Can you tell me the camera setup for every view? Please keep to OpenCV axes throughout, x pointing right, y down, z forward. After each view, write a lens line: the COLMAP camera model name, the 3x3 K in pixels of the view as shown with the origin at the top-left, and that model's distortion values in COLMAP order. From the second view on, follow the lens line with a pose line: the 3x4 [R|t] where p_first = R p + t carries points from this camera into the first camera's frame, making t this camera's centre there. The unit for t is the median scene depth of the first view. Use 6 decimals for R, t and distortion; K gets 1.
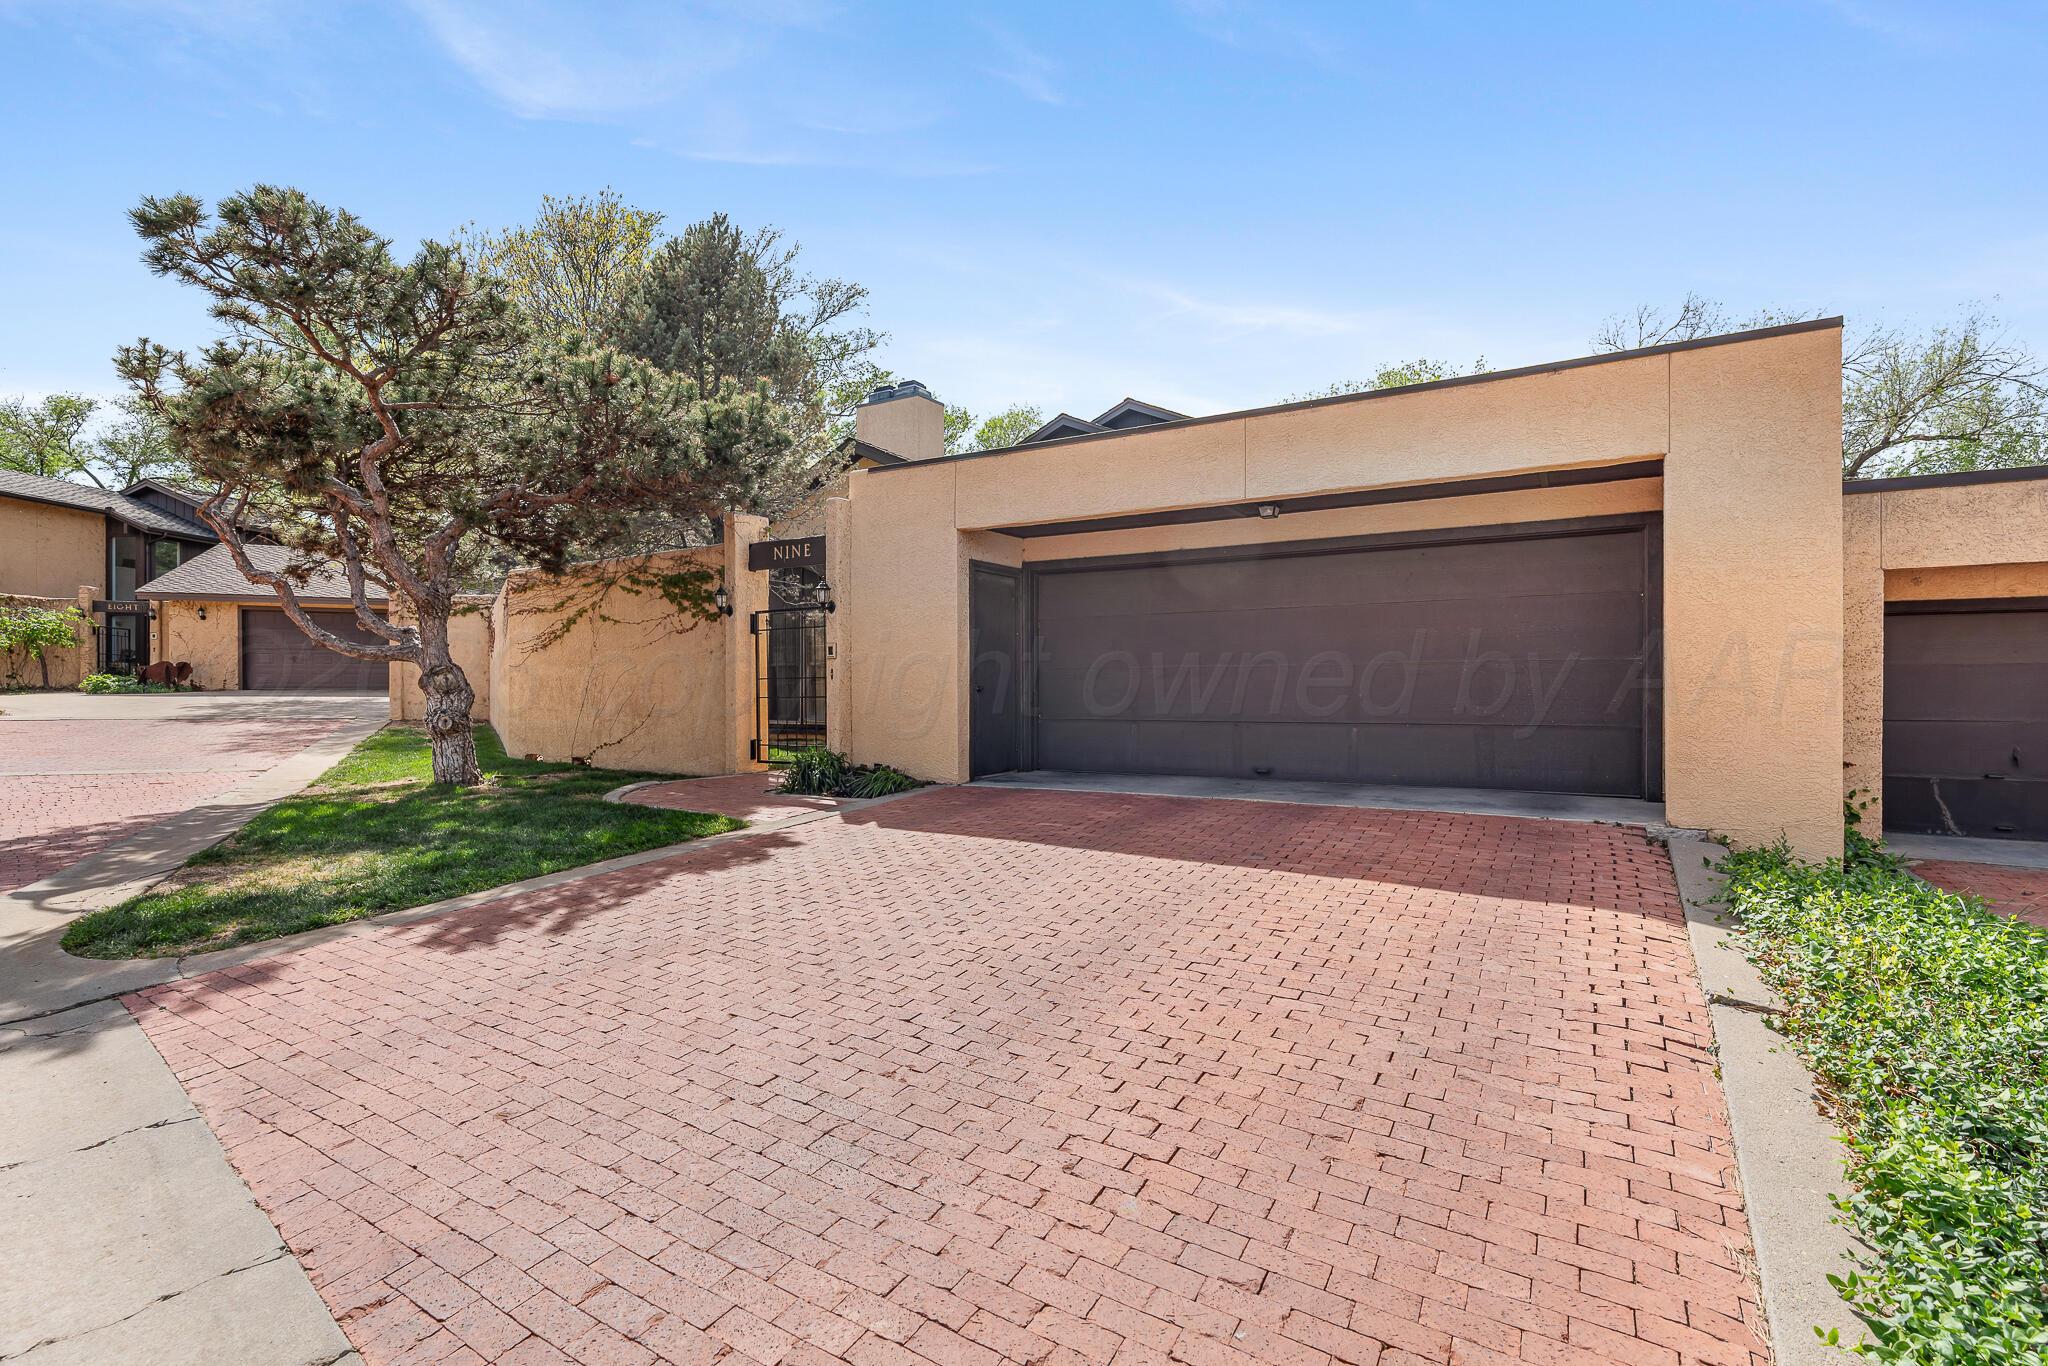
lens RADIAL K [[927.8, 0, 1028.7], [0, 927.8, 679.1], [0, 0, 1]] dist [-0.012694, 0.004760]
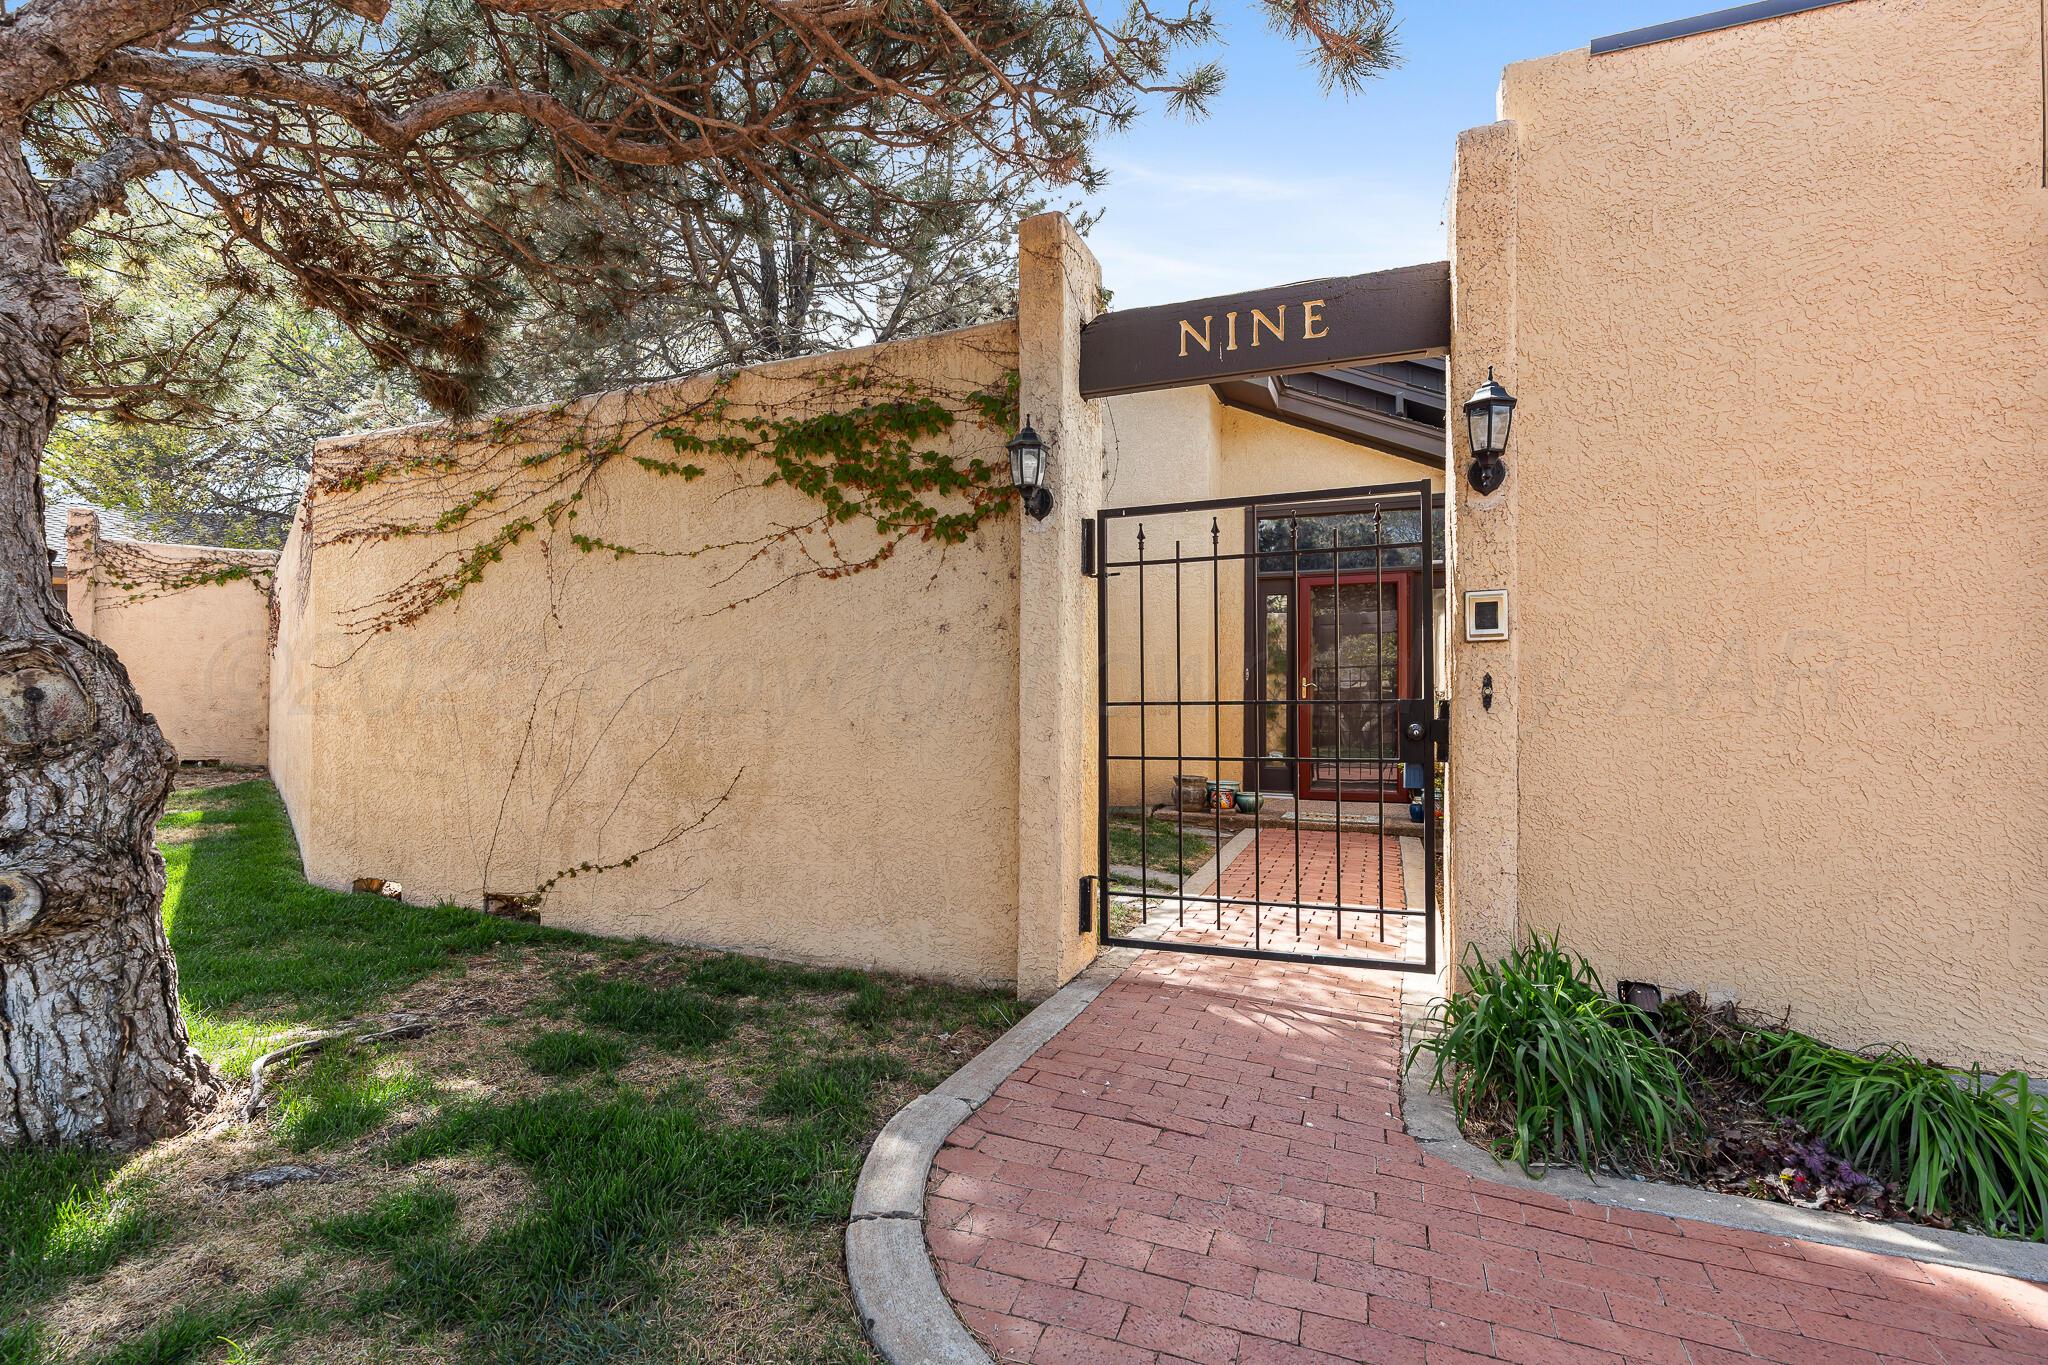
lens RADIAL K [[927.8, 0, 1015.6], [0, 927.8, 697.7], [0, 0, 1]] dist [-0.012694, 0.004760]
pose [[0.989052, 0.010281, 0.147206, -0.336838], [-0.009702, 0.999942, -0.004646, -0.000694], [-0.147246, 0.003166, 0.989095, 0.588614]]
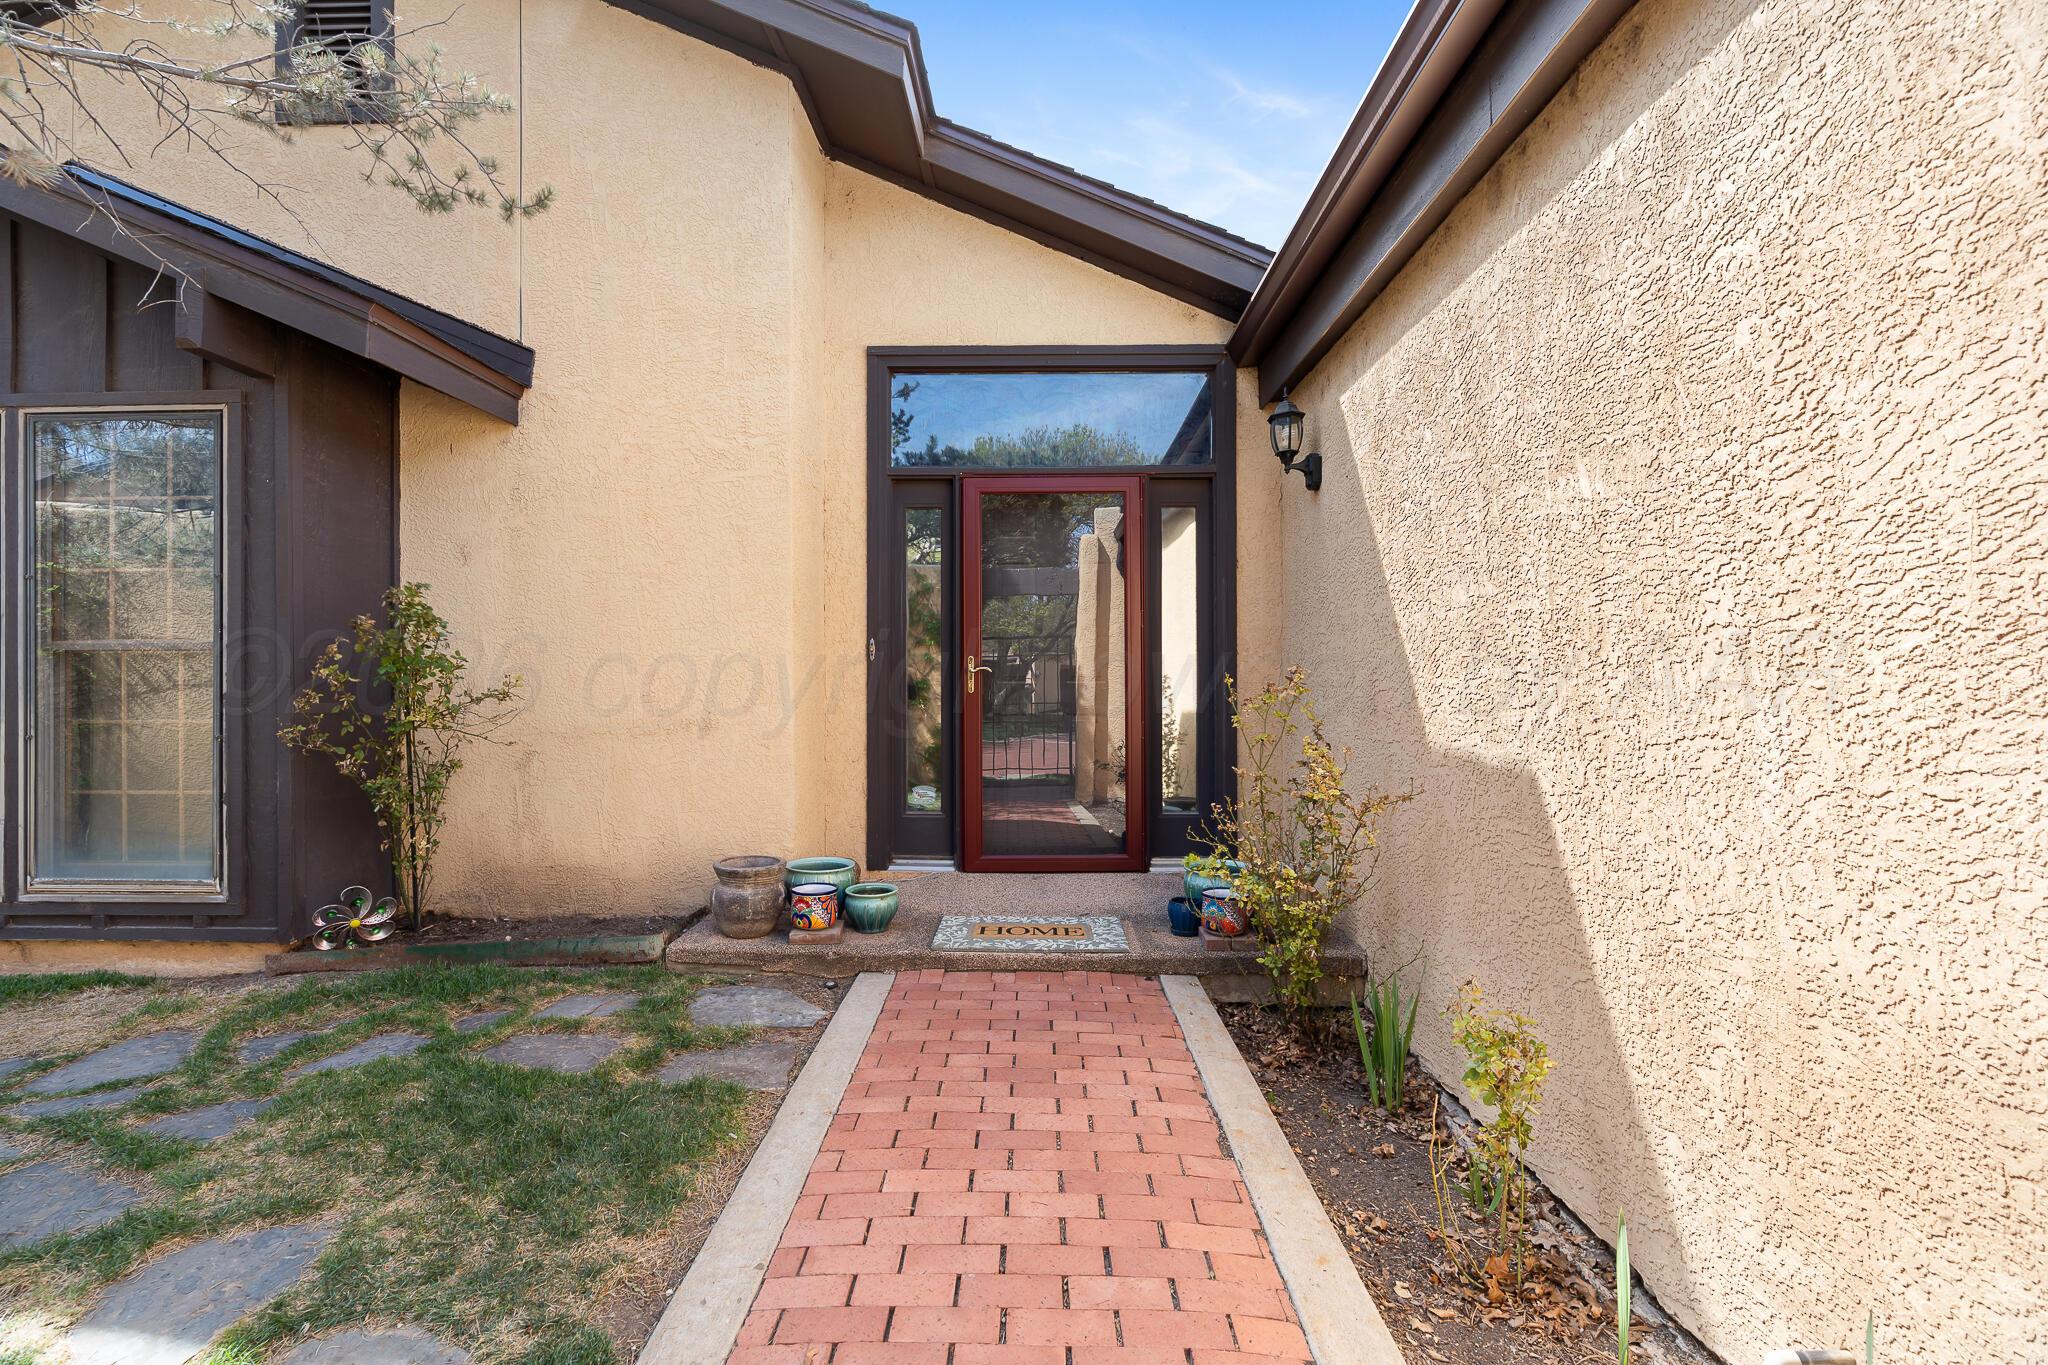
lens RADIAL K [[927.8, 0, 1029.7], [0, 927.8, 677.3], [0, 0, 1]] dist [-0.012694, 0.004760]
pose [[0.863024, 0.000709, 0.505162, -0.275395], [-0.001128, 0.999999, 0.000524, -0.005473], [-0.505161, -0.001022, 0.863025, 0.723086]]
